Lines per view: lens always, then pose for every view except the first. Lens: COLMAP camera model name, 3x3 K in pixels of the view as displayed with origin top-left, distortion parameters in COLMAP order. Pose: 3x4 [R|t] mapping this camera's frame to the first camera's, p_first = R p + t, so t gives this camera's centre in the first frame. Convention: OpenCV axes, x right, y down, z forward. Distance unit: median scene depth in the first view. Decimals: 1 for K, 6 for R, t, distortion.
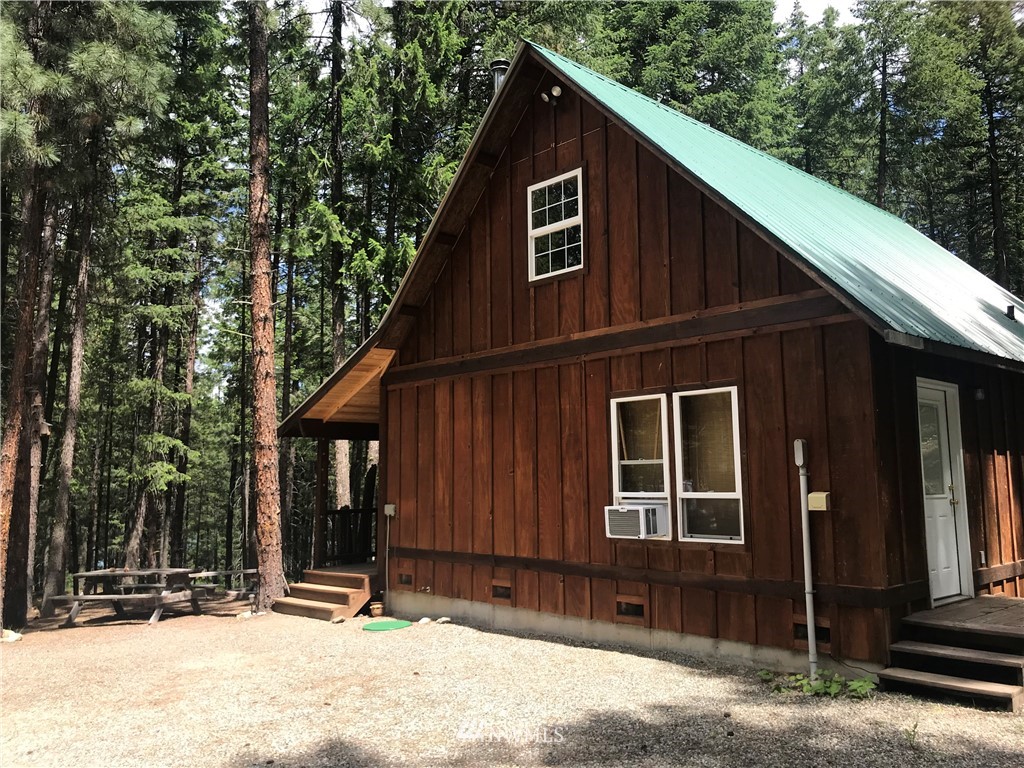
lens RADIAL K [[857.6, 0, 512.0], [0, 857.6, 384.0], [0, 0, 1]] dist [0.037474, -0.009980]
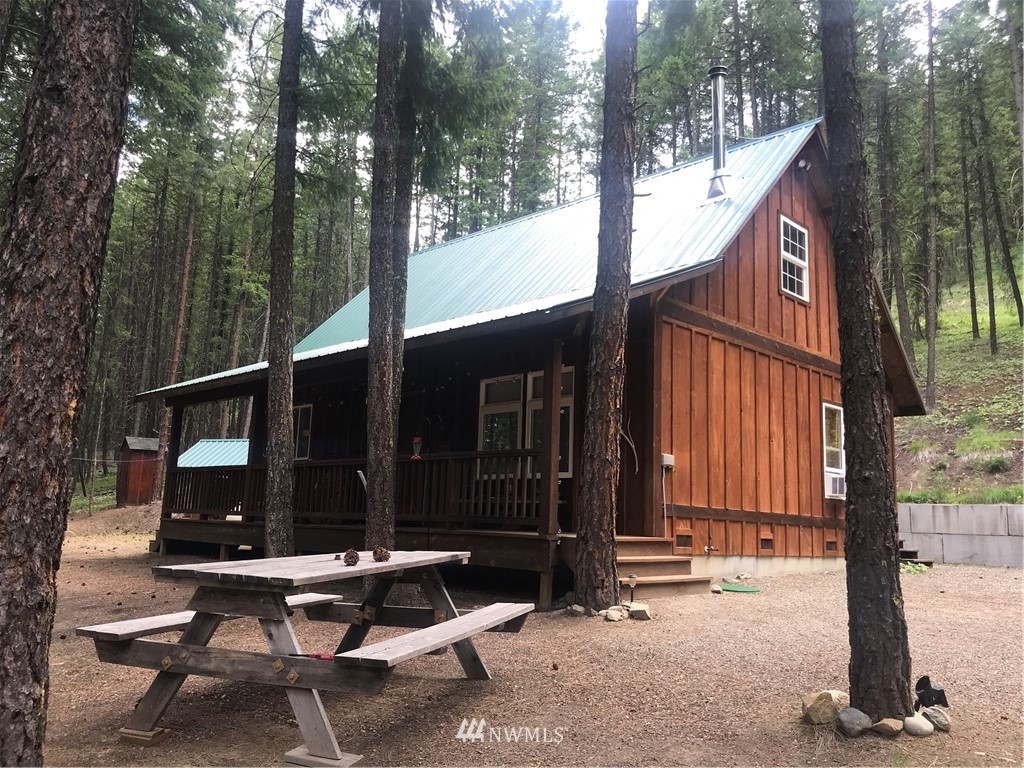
lens RADIAL K [[857.6, 0, 512.0], [0, 857.6, 384.0], [0, 0, 1]] dist [0.037474, -0.009980]
pose [[-0.051702, 0.174967, 0.983216, -1.210073], [-0.146443, 0.972562, -0.180772, 0.307394], [-0.987867, -0.153331, -0.024660, 1.470445]]
